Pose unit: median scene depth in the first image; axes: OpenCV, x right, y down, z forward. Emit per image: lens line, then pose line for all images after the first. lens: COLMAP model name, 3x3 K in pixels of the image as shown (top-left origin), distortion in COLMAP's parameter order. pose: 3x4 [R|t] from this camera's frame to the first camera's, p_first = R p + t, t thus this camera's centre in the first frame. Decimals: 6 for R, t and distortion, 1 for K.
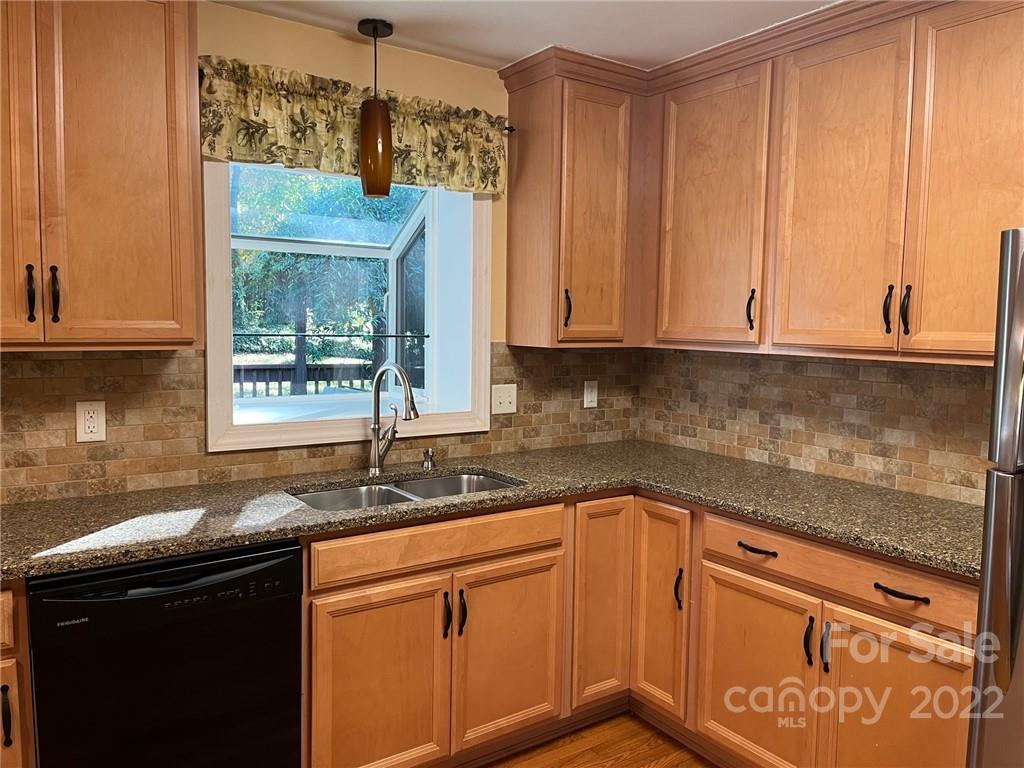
lens RADIAL K [[765.4, 0, 514.6], [0, 765.4, 387.3], [0, 0, 1]] dist [0.071377, -0.094030]
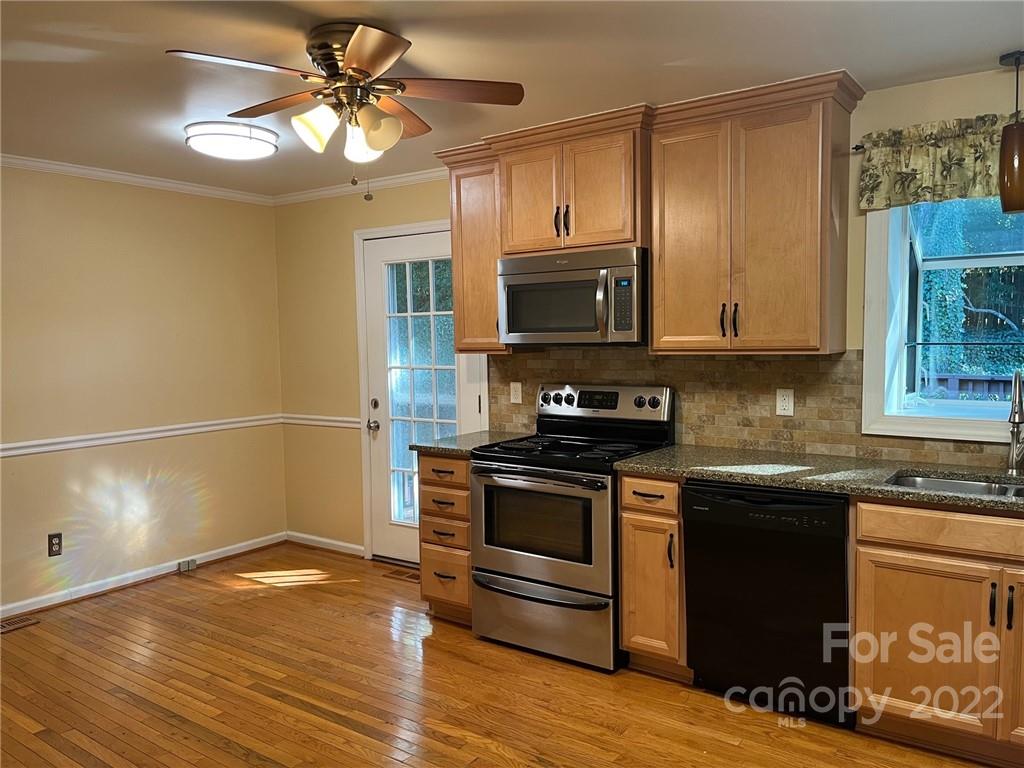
lens RADIAL K [[765.4, 0, 514.6], [0, 765.4, 387.3], [0, 0, 1]] dist [0.071377, -0.094030]
pose [[0.338237, 0.044465, -0.940010, 0.631082], [-0.059907, 0.997874, 0.025647, 0.007707], [0.939152, 0.047638, 0.340182, -0.000474]]
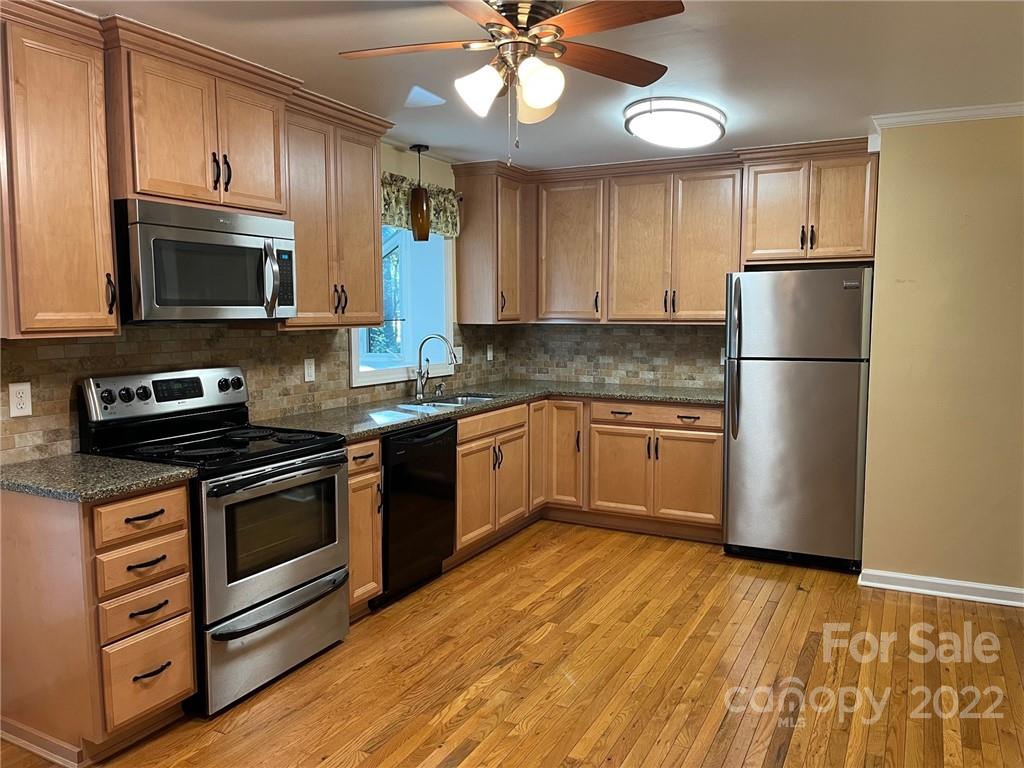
lens RADIAL K [[790.5, 0, 493.9], [0, 790.5, 390.5], [0, 0, 1]] dist [0.071117, -0.005312]
pose [[0.889322, -0.062776, 0.452953, -0.927239], [0.054511, 0.998023, 0.031293, 0.052890], [-0.454022, -0.003138, 0.890985, -0.754126]]
